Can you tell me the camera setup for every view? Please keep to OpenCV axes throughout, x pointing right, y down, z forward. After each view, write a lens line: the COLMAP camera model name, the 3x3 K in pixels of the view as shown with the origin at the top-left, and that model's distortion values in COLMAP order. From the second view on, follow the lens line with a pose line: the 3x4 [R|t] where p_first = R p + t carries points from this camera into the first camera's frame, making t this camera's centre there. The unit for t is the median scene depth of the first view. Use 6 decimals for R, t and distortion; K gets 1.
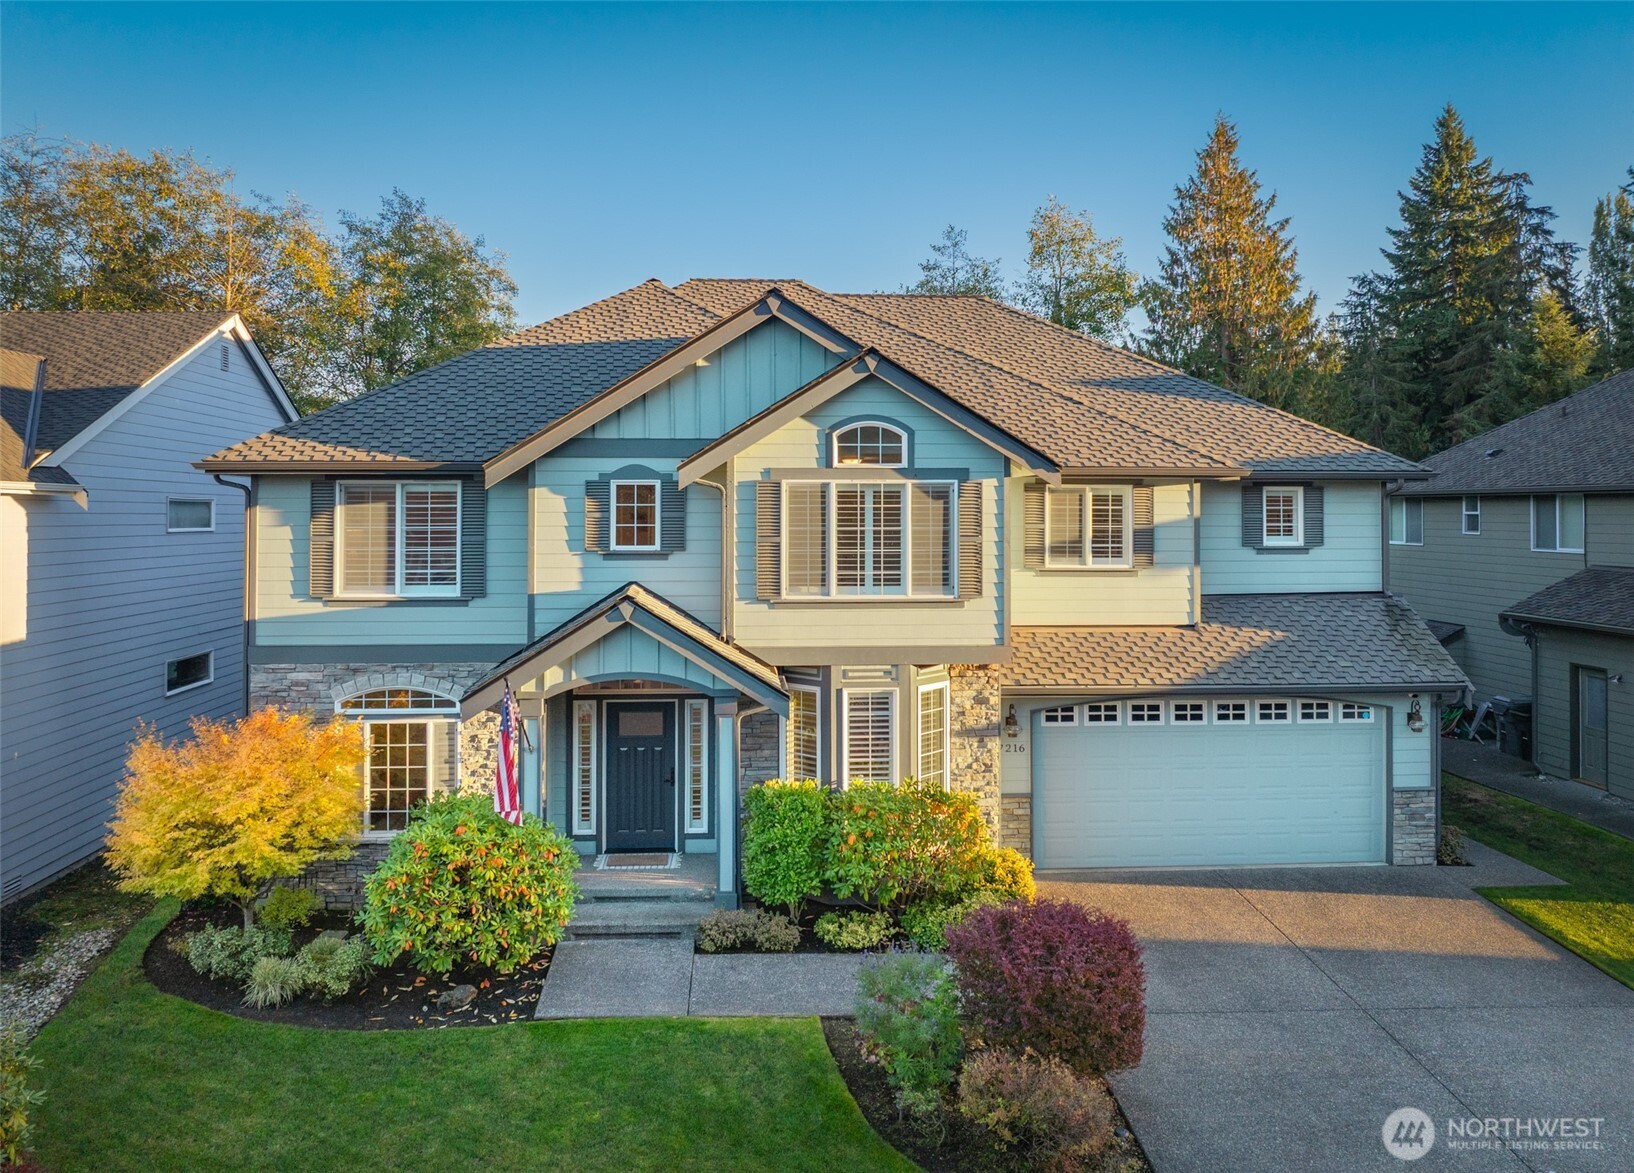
lens RADIAL K [[1172.0, 0, 809.7], [0, 1172.0, 581.1], [0, 0, 1]] dist [-0.031631, -0.001487]
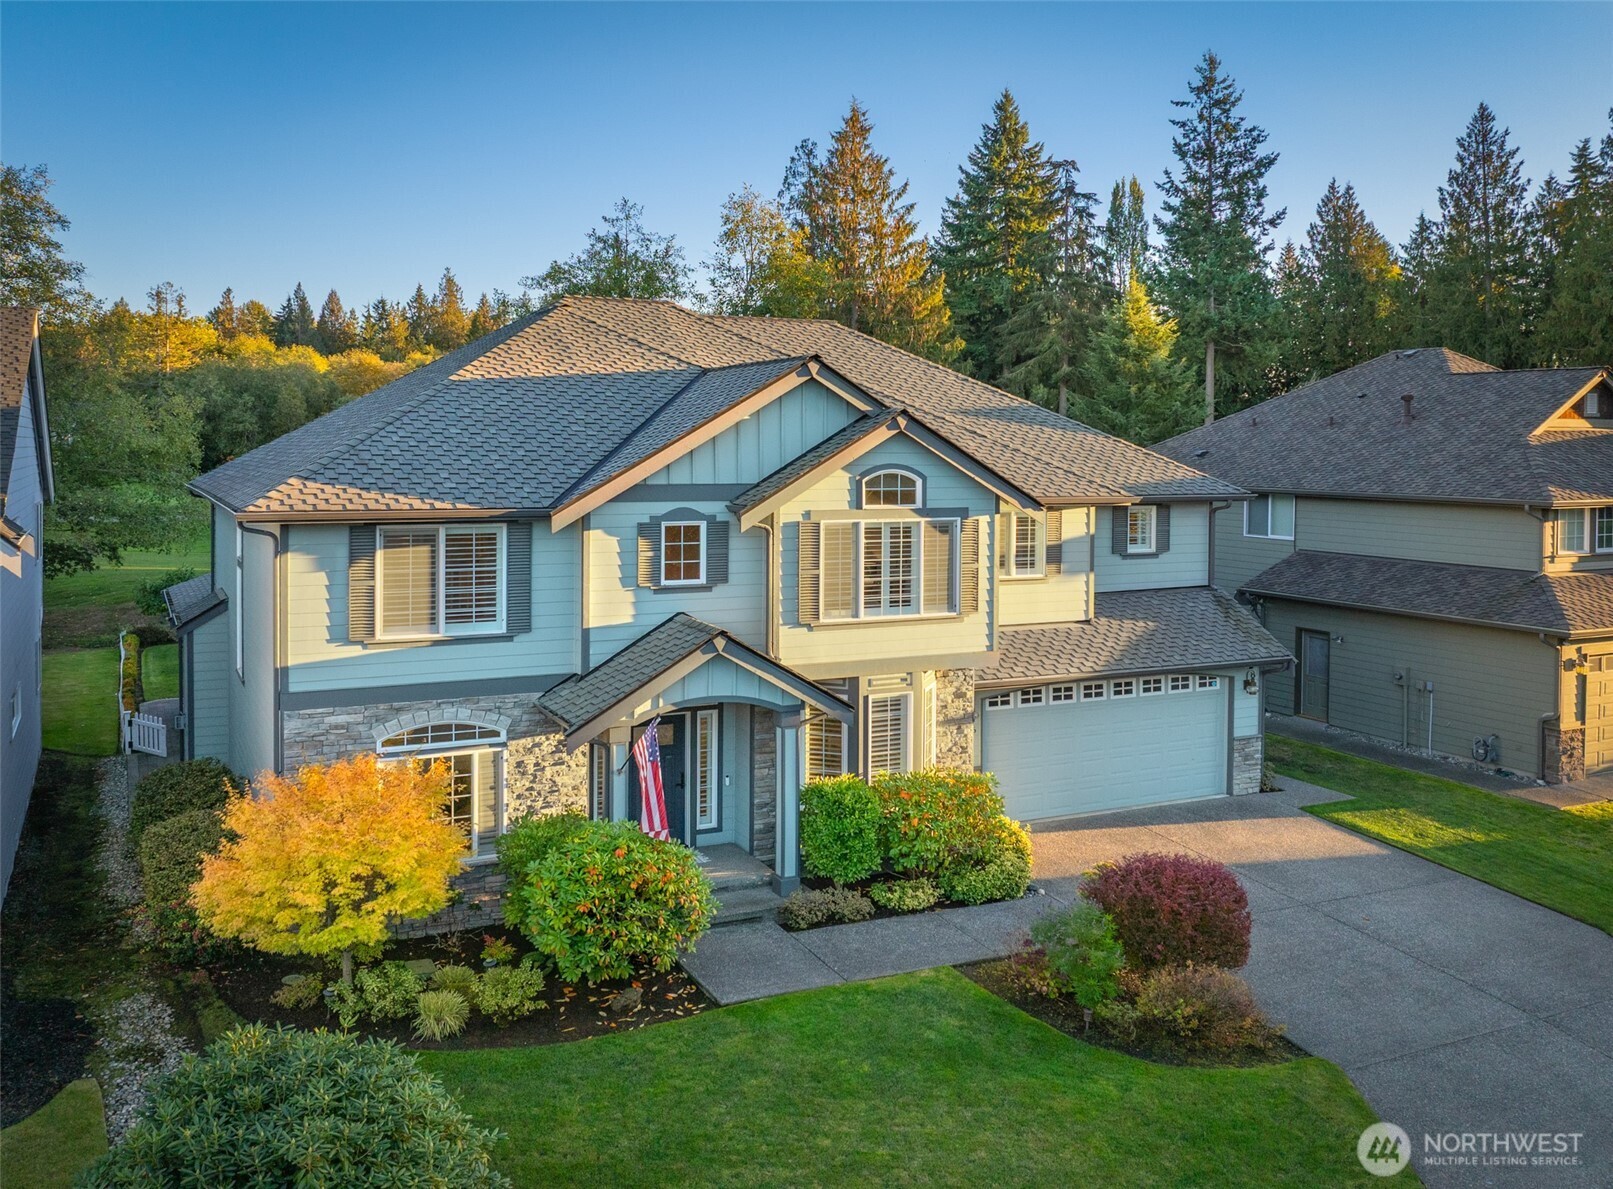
lens RADIAL K [[1161.9, 0, 810.4], [0, 1161.9, 600.6], [0, 0, 1]] dist [-0.021579, -0.002554]
pose [[0.945867, -0.046385, 0.321222, -0.374004], [0.028932, 0.997845, 0.058897, -0.069459], [-0.323262, -0.046415, 0.945171, -0.078102]]
